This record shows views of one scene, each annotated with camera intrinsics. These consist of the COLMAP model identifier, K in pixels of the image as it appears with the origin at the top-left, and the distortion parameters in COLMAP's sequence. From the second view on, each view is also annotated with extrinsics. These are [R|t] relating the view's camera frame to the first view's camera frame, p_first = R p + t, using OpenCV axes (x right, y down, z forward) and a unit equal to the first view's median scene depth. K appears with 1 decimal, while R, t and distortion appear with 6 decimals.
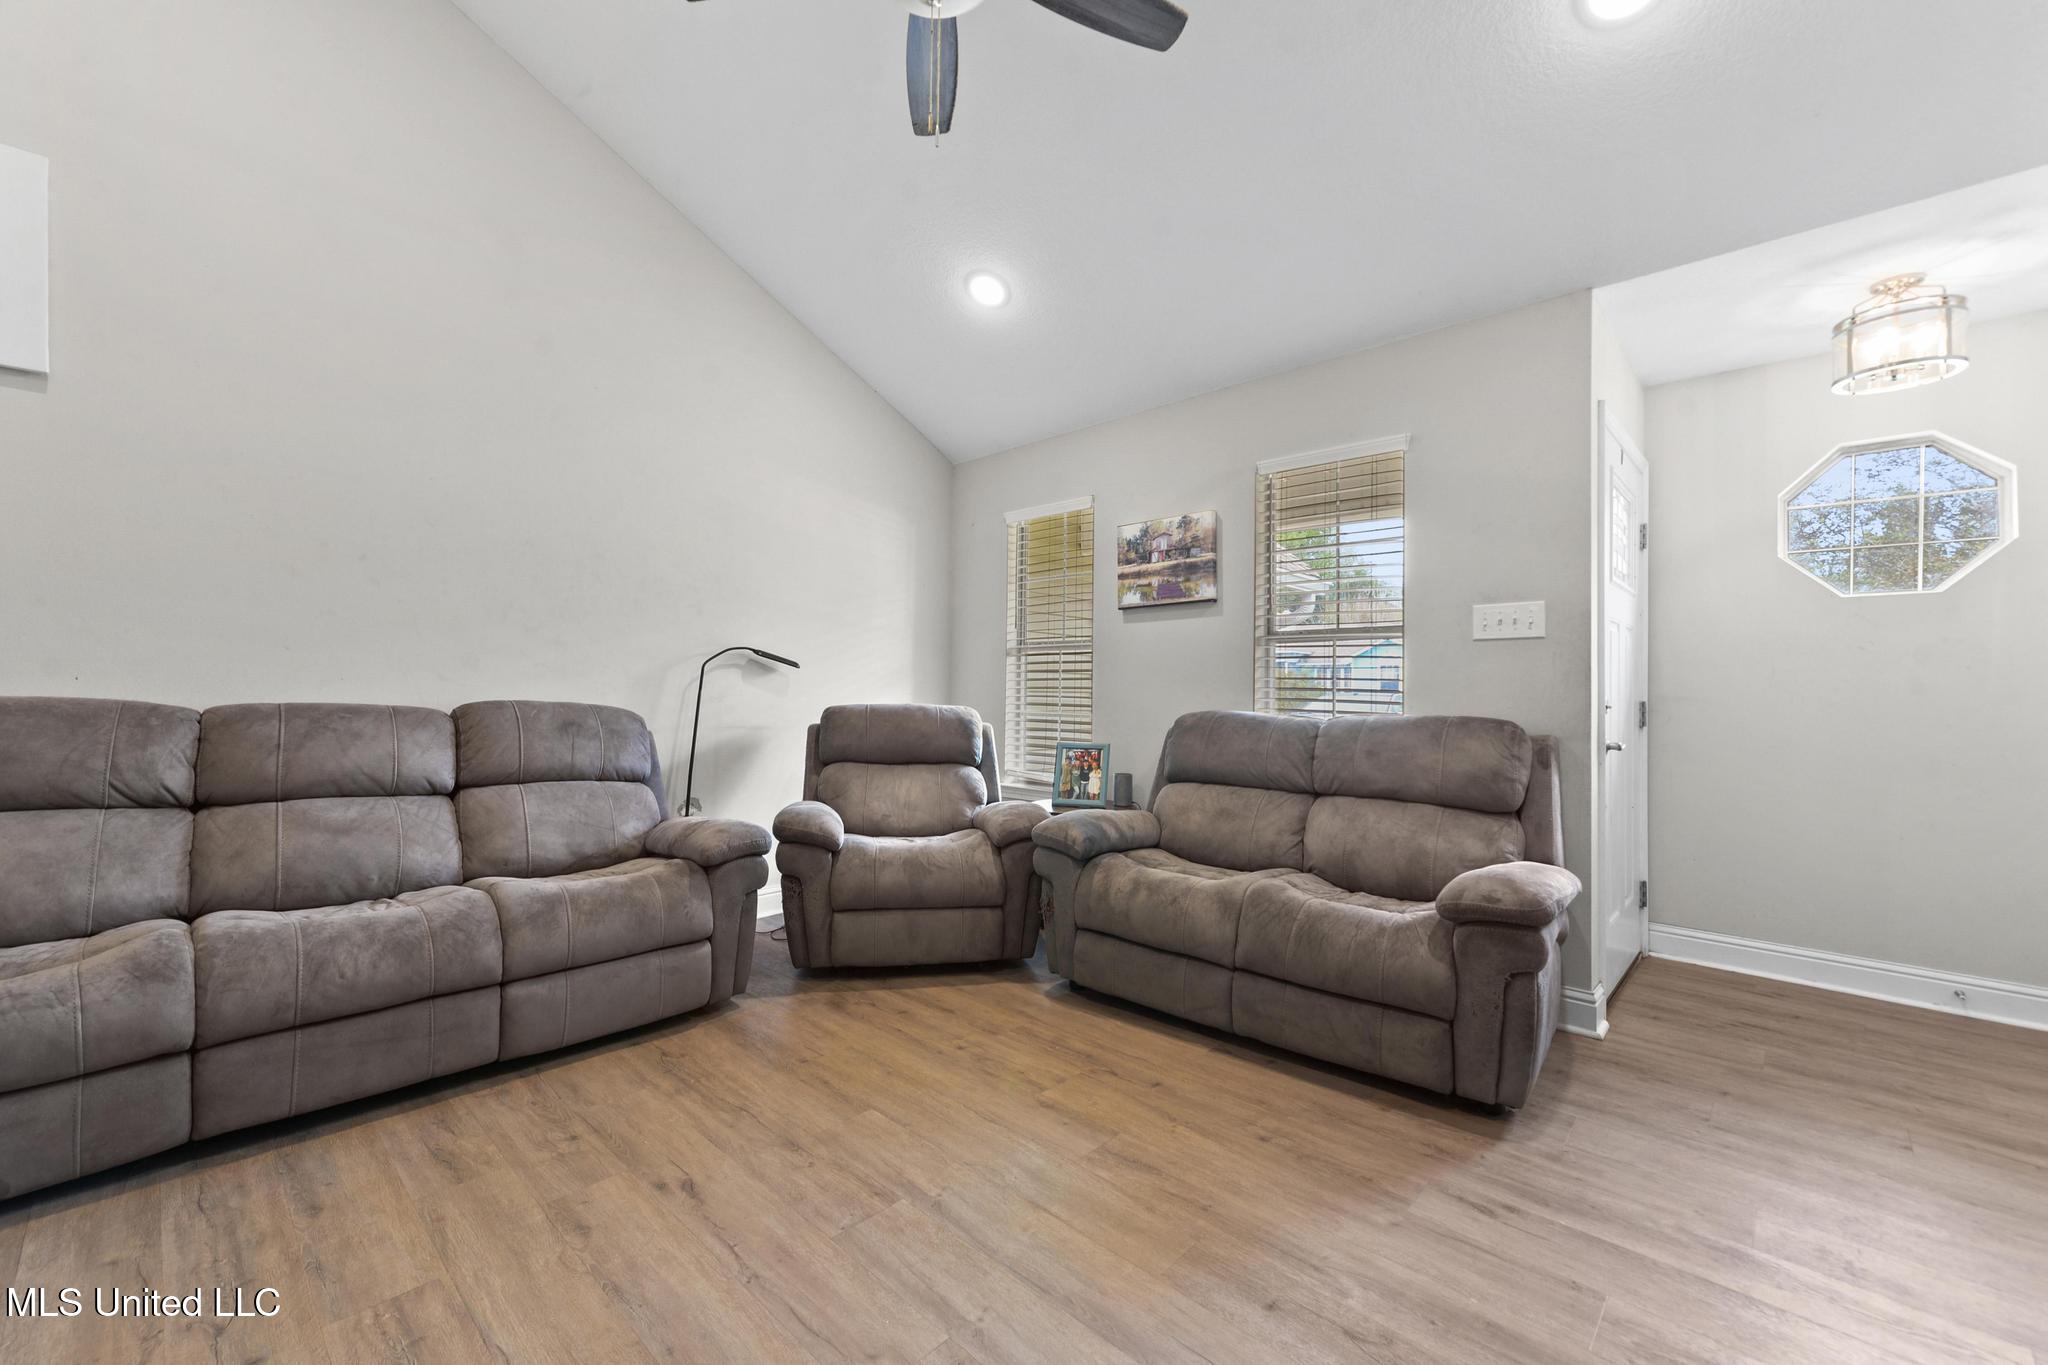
lens RADIAL K [[828.6, 0, 975.3], [0, 828.6, 663.5], [0, 0, 1]] dist [0.007895, -0.000364]
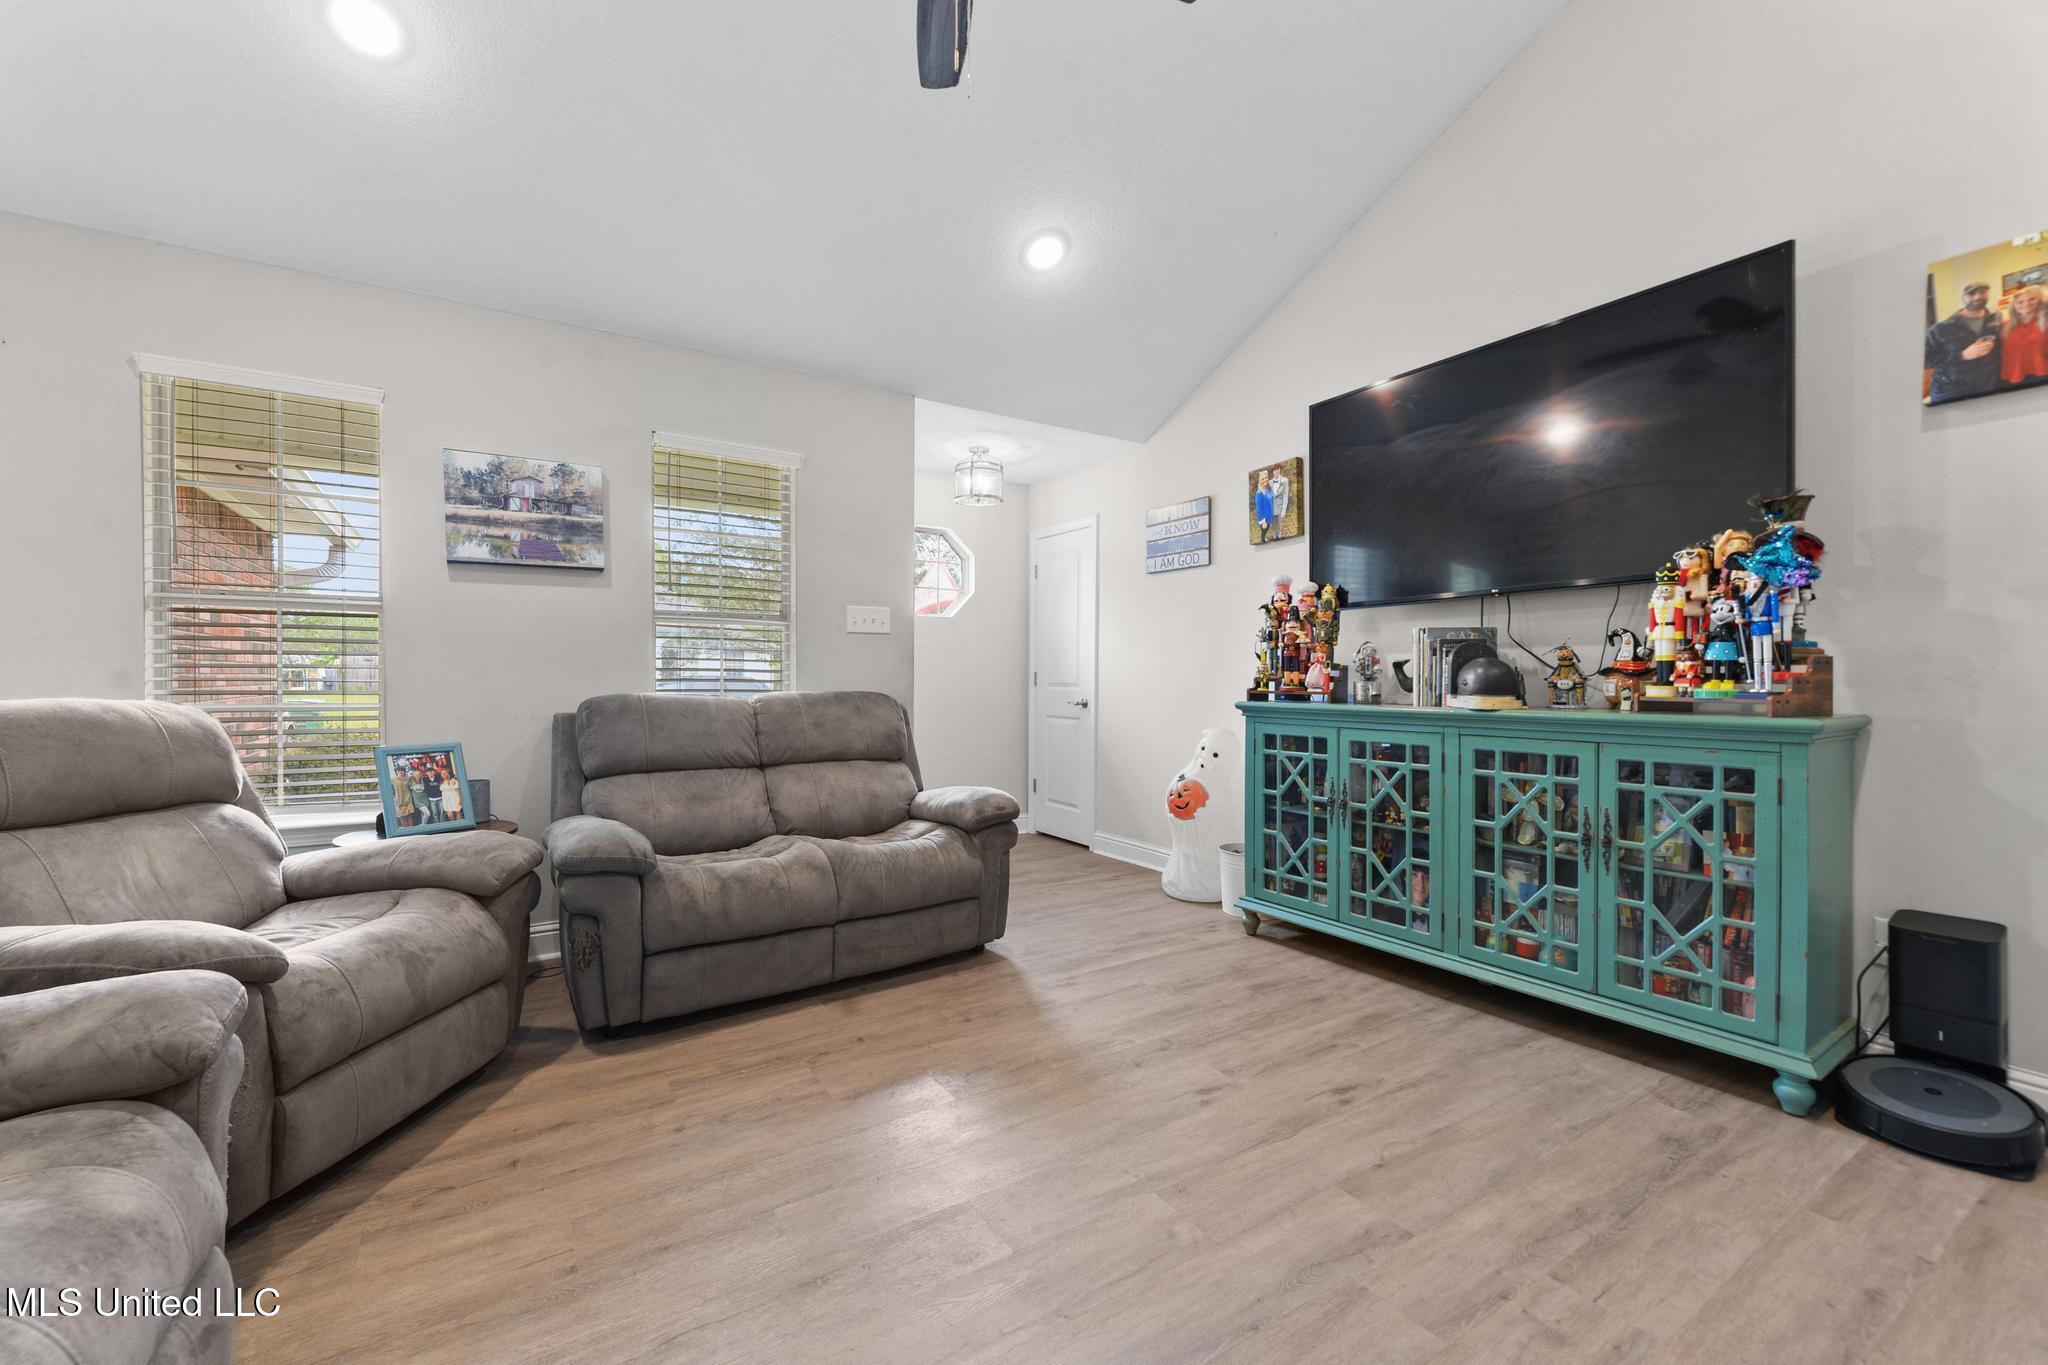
lens RADIAL K [[828.6, 0, 1023.3], [0, 828.6, 685.0], [0, 0, 1]] dist [0.007895, -0.000364]
pose [[0.211244, -0.017247, 0.977281, -0.534857], [-0.032125, 0.999182, 0.024578, 0.011583], [-0.976905, -0.036588, 0.210517, 0.403473]]
